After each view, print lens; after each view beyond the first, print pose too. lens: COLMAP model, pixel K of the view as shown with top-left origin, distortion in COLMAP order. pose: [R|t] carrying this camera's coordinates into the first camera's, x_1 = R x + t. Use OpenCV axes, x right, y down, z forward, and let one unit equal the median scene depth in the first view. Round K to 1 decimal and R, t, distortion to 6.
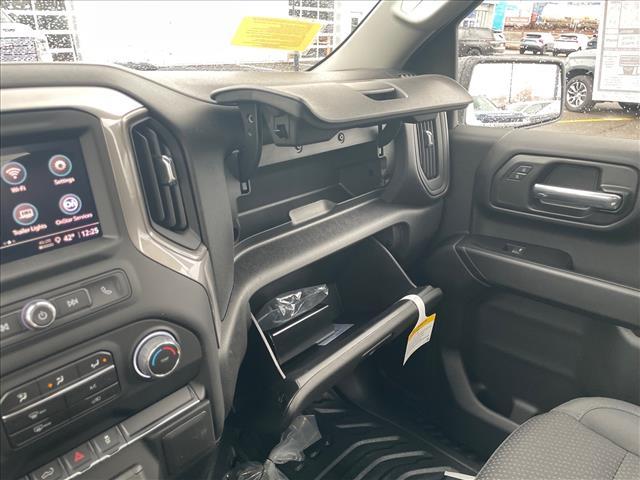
lens RADIAL K [[479.0, 0, 320.0], [0, 479.0, 240.0], [0, 0, 1]] dist [0.096734, -0.153240]
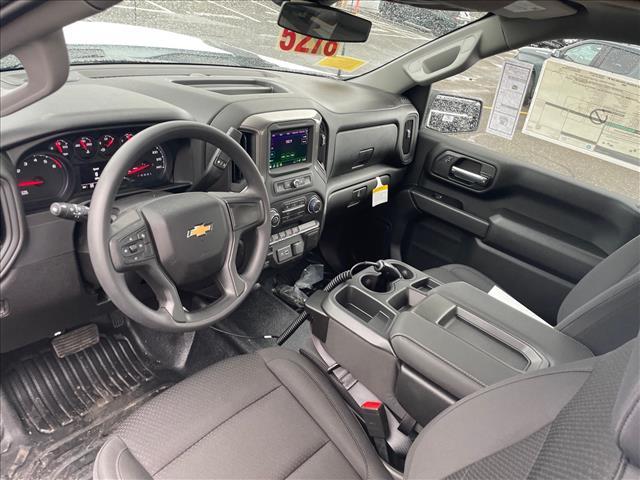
lens RADIAL K [[479.0, 0, 320.0], [0, 479.0, 240.0], [0, 0, 1]] dist [0.096734, -0.153240]
pose [[0.978333, 0.150009, 0.142696, -0.613620], [-0.166103, 0.980126, 0.108459, 0.110539], [-0.123590, -0.129811, 0.983806, -1.700749]]
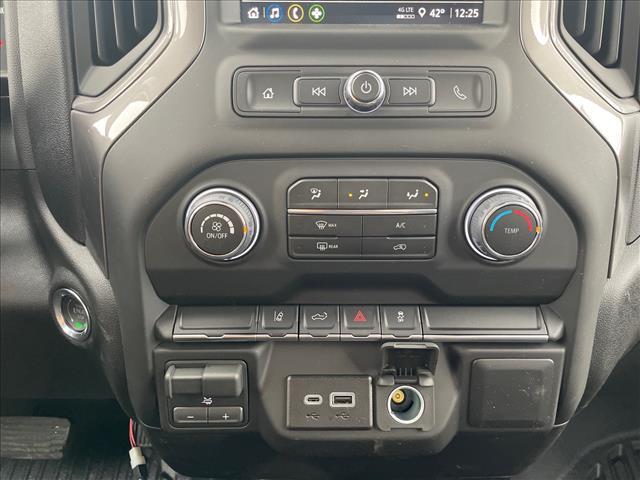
lens RADIAL K [[479.0, 0, 320.0], [0, 479.0, 240.0], [0, 0, 1]] dist [0.096734, -0.153240]
pose [[0.662464, 0.254883, -0.704398, -0.039892], [-0.279640, 0.956501, 0.083114, 0.244075], [0.694941, 0.141918, 0.704923, 0.354115]]
